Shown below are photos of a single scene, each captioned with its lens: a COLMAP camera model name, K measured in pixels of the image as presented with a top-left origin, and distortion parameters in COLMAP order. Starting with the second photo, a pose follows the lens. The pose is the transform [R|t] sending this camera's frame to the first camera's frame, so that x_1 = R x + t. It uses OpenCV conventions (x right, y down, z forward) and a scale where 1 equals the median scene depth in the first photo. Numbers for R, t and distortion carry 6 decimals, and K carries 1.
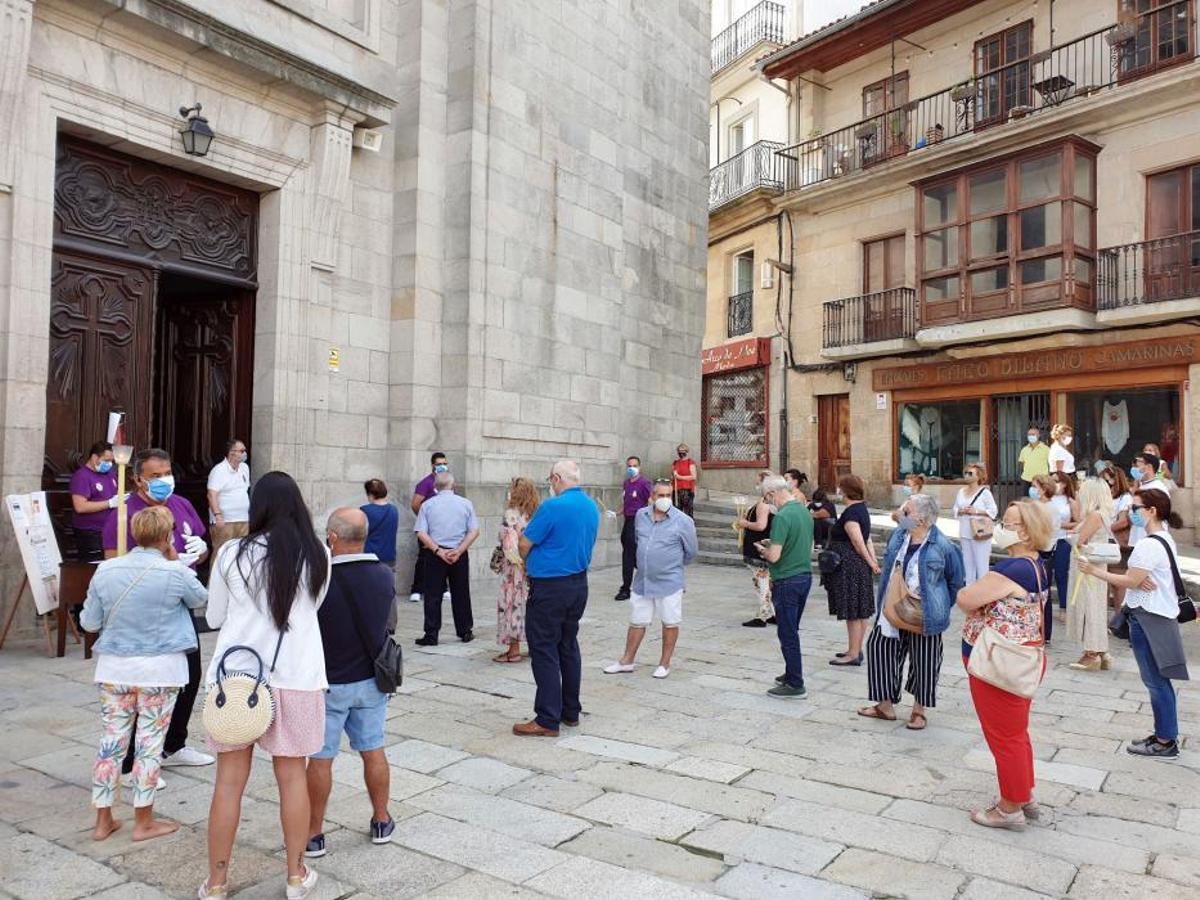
lens RADIAL K [[927.4, 0, 600.0], [0, 927.4, 450.0], [0, 0, 1]] dist [0.003446, 0.000448]
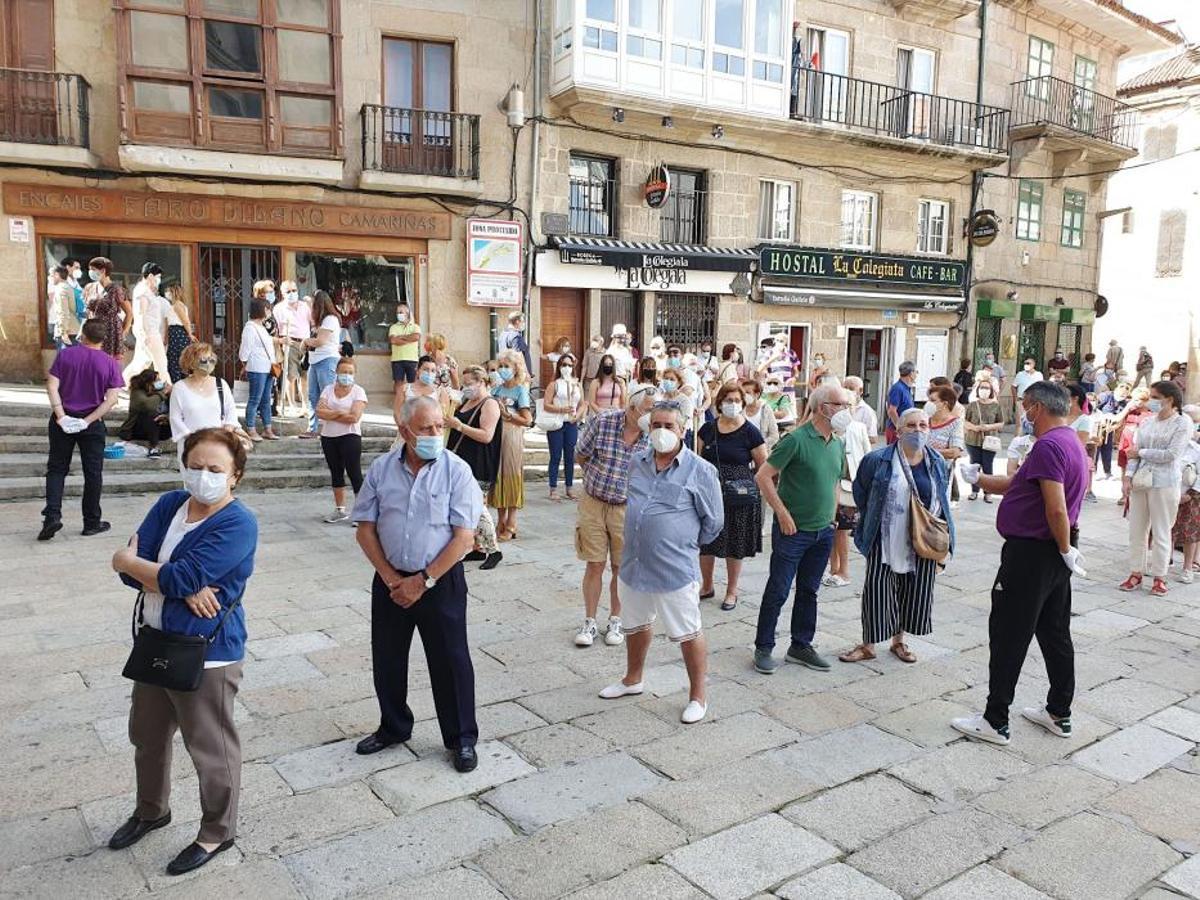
lens RADIAL K [[889.5, 0, 600.0], [0, 889.5, 450.0], [0, 0, 1]] dist [-0.000269, 0.003501]
pose [[0.316748, -0.125490, 0.940172, -0.245855], [-0.055326, 0.987077, 0.150390, -0.016157], [-0.946895, -0.099652, 0.305712, 0.412199]]
